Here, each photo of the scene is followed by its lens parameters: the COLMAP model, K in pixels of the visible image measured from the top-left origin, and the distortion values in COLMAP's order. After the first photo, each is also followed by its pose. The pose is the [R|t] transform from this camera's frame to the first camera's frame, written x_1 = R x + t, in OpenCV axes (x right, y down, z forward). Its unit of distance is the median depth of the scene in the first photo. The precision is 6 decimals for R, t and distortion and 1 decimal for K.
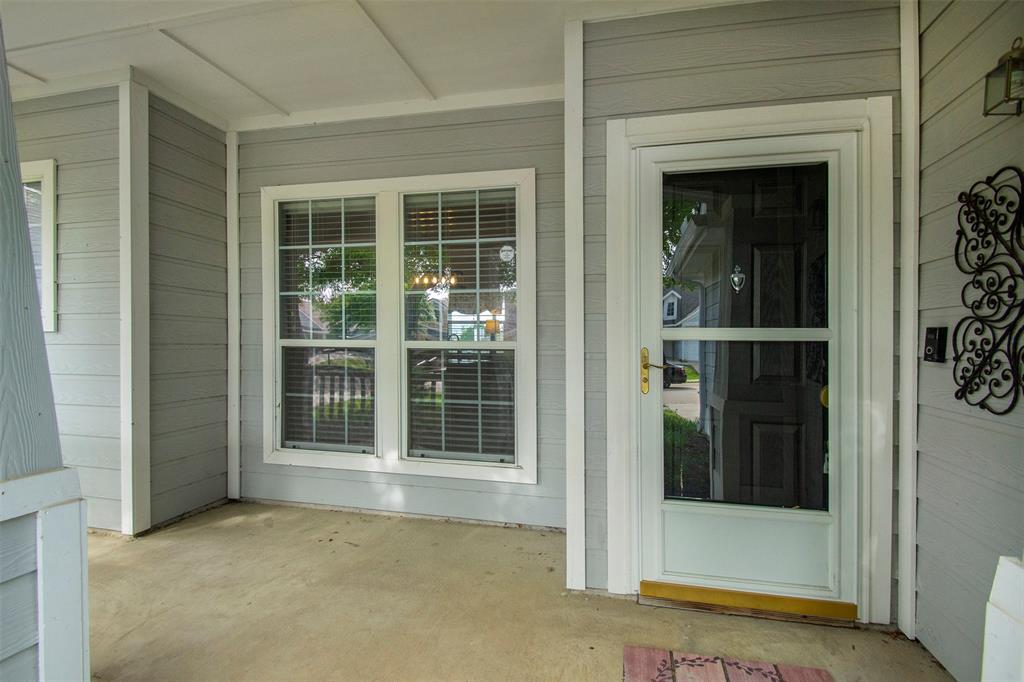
lens RADIAL K [[443.0, 0, 486.5], [0, 443.0, 337.5], [0, 0, 1]] dist [0.002948, -0.006338]
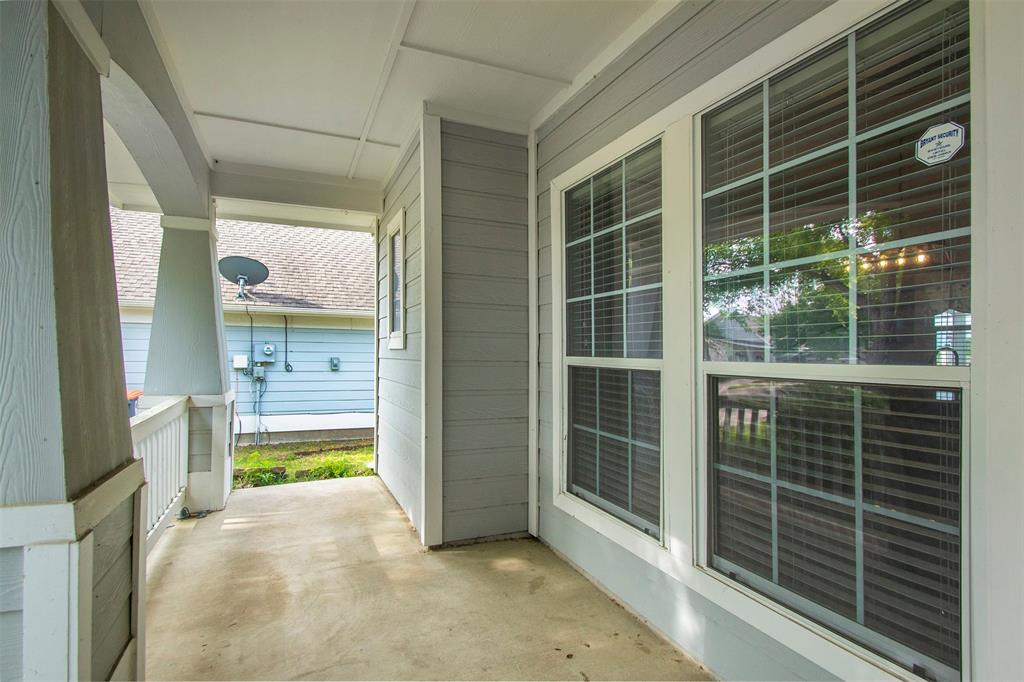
lens RADIAL K [[443.0, 0, 486.5], [0, 443.0, 337.5], [0, 0, 1]] dist [0.002948, -0.006338]
pose [[0.600341, -0.031948, -0.799106, 0.109686], [0.004803, 0.999328, -0.036344, -0.001917], [0.799730, 0.017981, 0.600091, 0.424173]]
